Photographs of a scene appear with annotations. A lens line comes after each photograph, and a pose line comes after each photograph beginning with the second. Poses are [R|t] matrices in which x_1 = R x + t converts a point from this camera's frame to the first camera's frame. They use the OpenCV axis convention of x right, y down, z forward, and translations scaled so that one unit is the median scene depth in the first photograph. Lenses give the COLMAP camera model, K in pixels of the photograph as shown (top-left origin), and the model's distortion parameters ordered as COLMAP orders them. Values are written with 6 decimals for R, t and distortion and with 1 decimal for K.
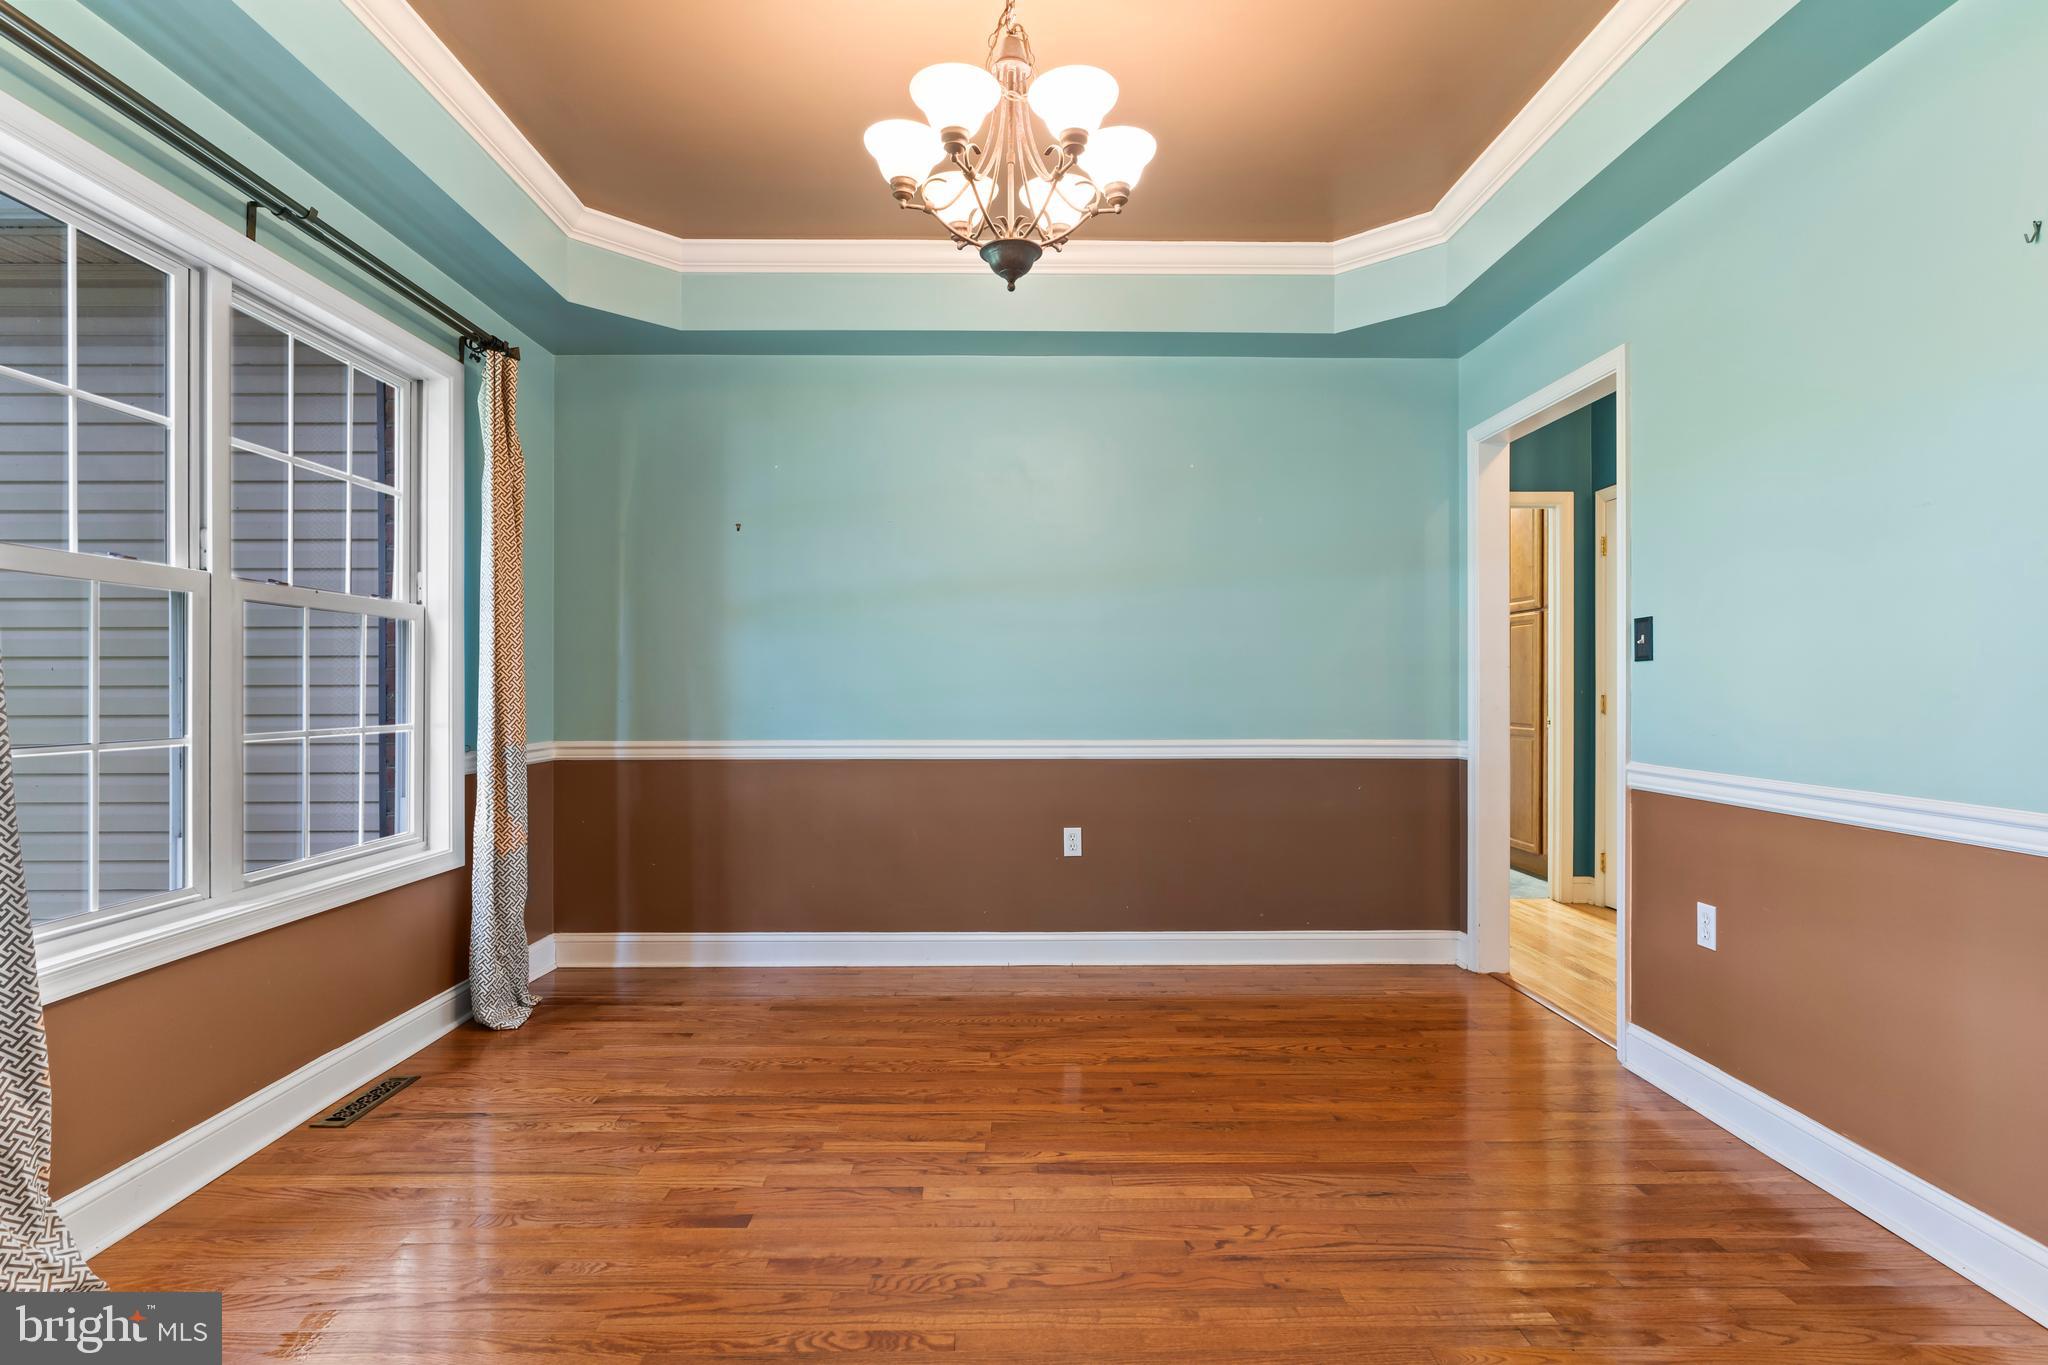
lens RADIAL K [[1050.6, 0, 1026.0], [0, 1050.6, 685.2], [0, 0, 1]] dist [0.000955, 0.000544]
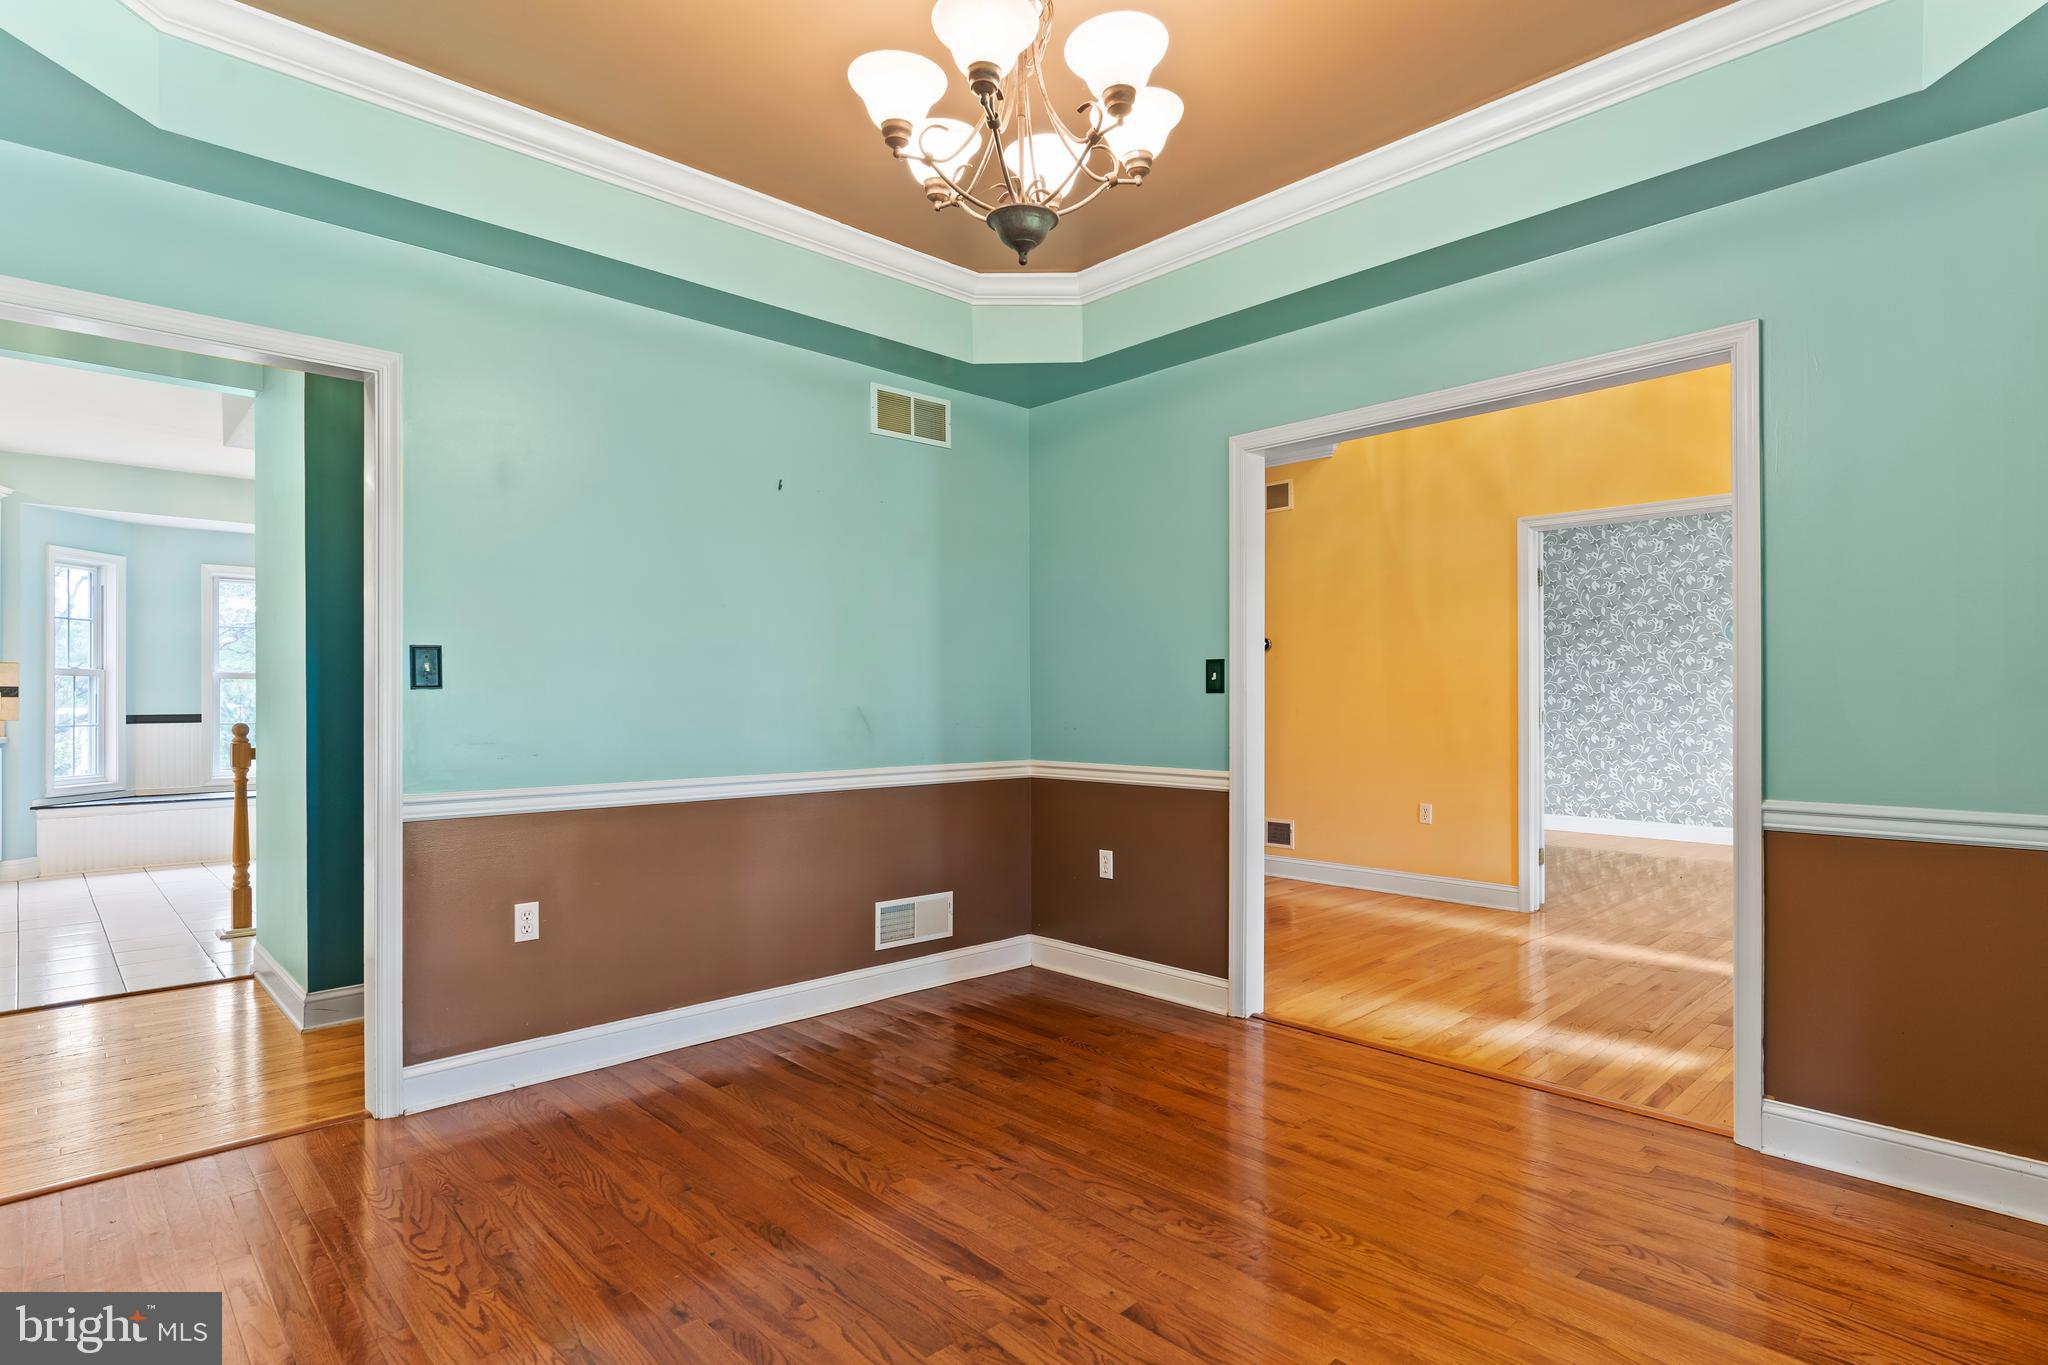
lens RADIAL K [[1050.6, 0, 1027.6], [0, 1050.6, 691.3], [0, 0, 1]] dist [0.000955, 0.000544]
pose [[-0.681244, 0.009723, 0.731992, -0.808114], [0.003309, 0.999942, -0.010203, -0.013522], [-0.732049, -0.004528, -0.681237, 1.972115]]
